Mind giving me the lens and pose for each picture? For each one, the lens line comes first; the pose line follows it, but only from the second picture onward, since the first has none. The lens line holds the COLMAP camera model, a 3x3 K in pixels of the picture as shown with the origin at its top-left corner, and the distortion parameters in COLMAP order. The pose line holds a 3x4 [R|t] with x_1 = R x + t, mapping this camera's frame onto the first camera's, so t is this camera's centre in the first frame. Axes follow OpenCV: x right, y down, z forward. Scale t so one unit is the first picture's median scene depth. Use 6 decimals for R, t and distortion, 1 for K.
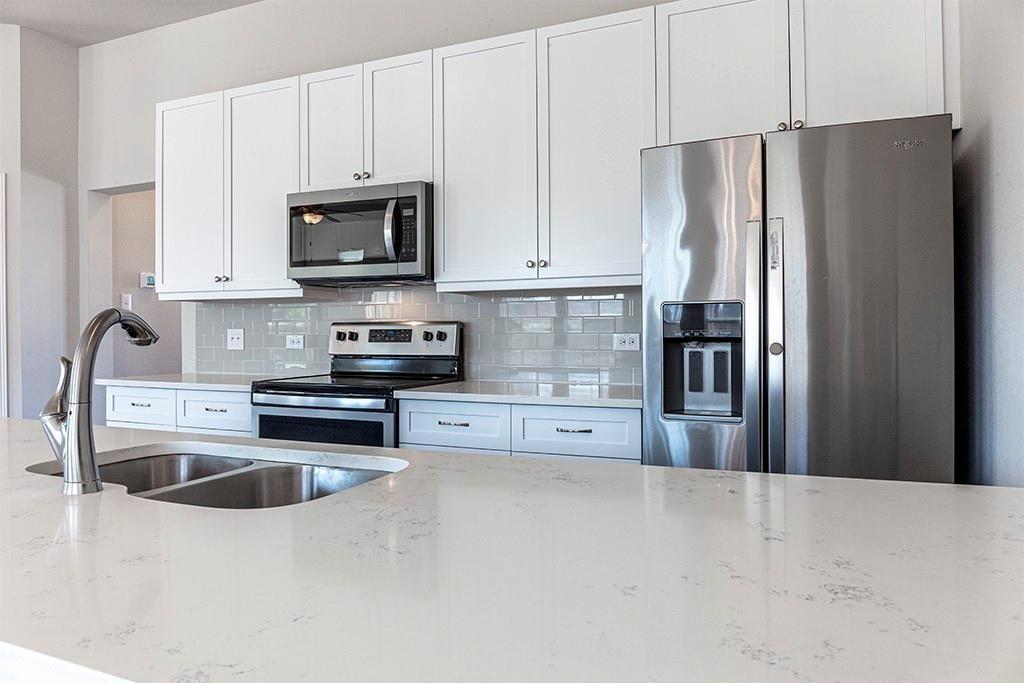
lens RADIAL K [[681.2, 0, 512.0], [0, 681.2, 341.5], [0, 0, 1]] dist [0.001479, 0.000186]
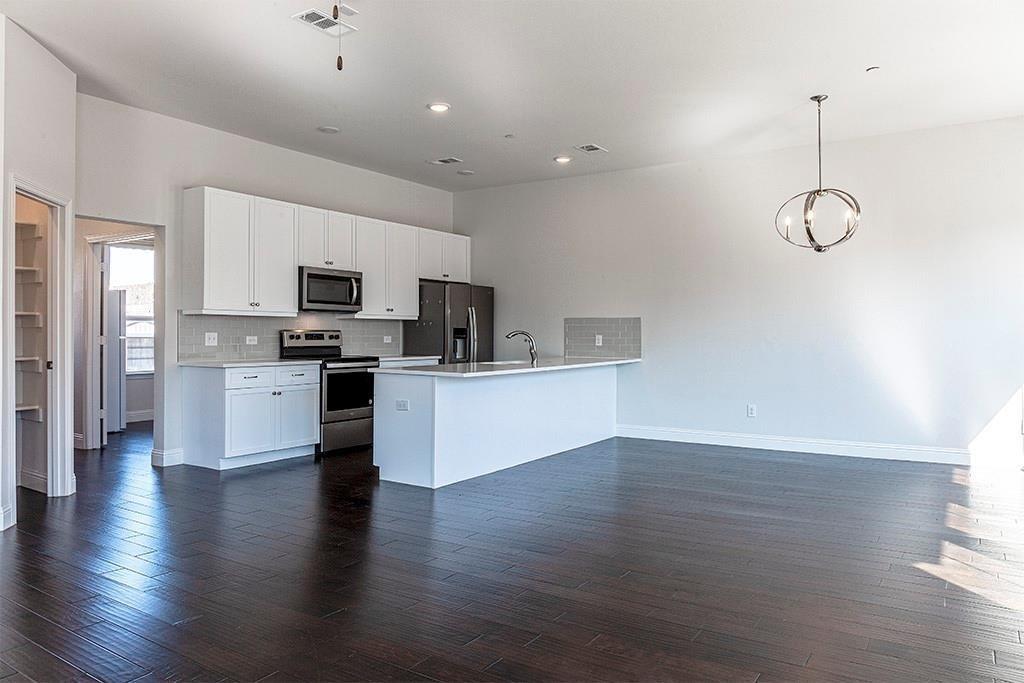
lens RADIAL K [[702.9, 0, 511.6], [0, 702.9, 334.4], [0, 0, 1]] dist [-0.000075, 0.000185]
pose [[0.181700, 0.004451, 0.983344, -2.367527], [0.008894, 0.999941, -0.006170, 0.002619], [-0.983314, 0.009867, 0.181650, 0.029518]]
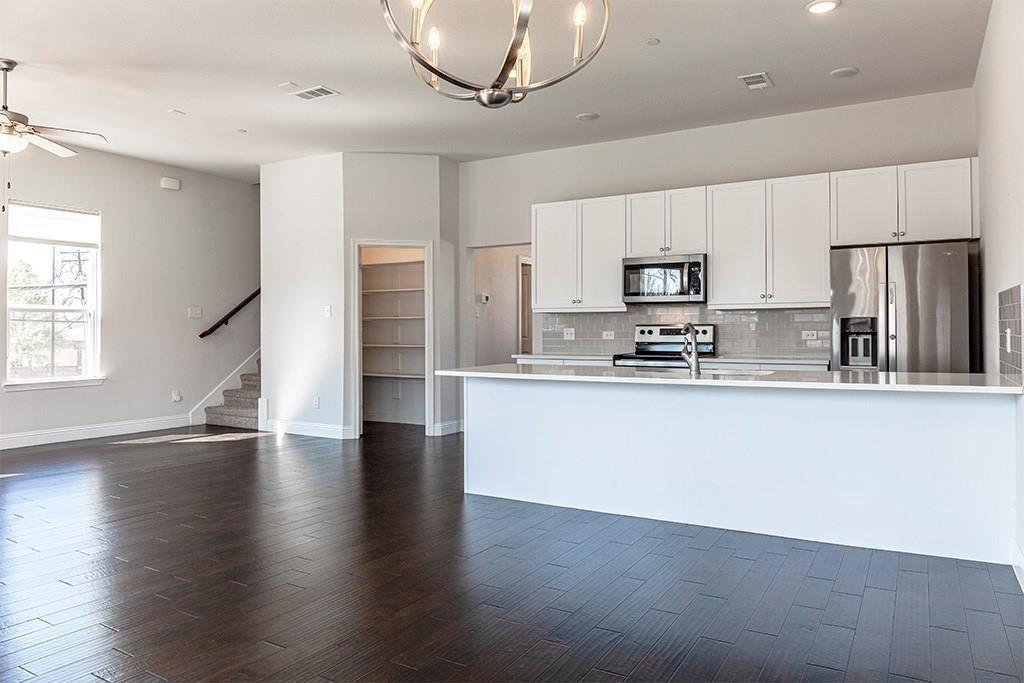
lens RADIAL K [[702.9, 0, 511.6], [0, 702.9, 334.4], [0, 0, 1]] dist [-0.000075, 0.000185]
pose [[0.992810, 0.000362, -0.119698, -0.423787], [-0.001178, 0.999977, -0.006748, 0.013035], [0.119692, 0.006840, 0.992787, -1.057656]]
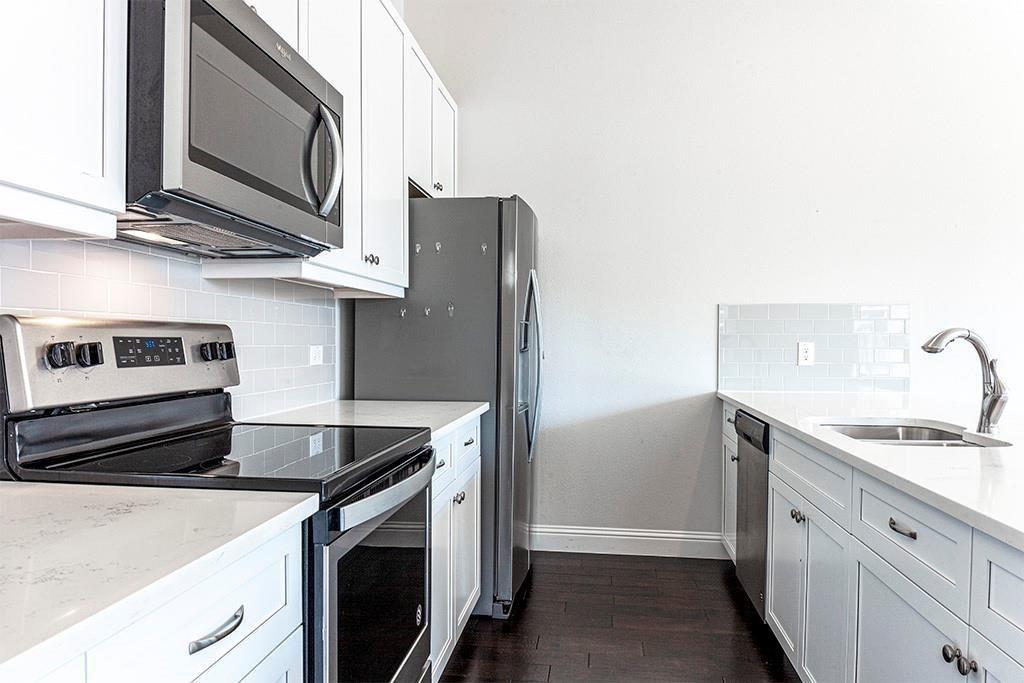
lens RADIAL K [[702.9, 0, 511.6], [0, 702.9, 334.4], [0, 0, 1]] dist [-0.000075, 0.000185]
pose [[-0.290976, 0.009617, 0.956682, -0.752295], [0.008412, 0.999937, -0.007493, -0.015552], [-0.956693, 0.005867, -0.291038, 0.994332]]
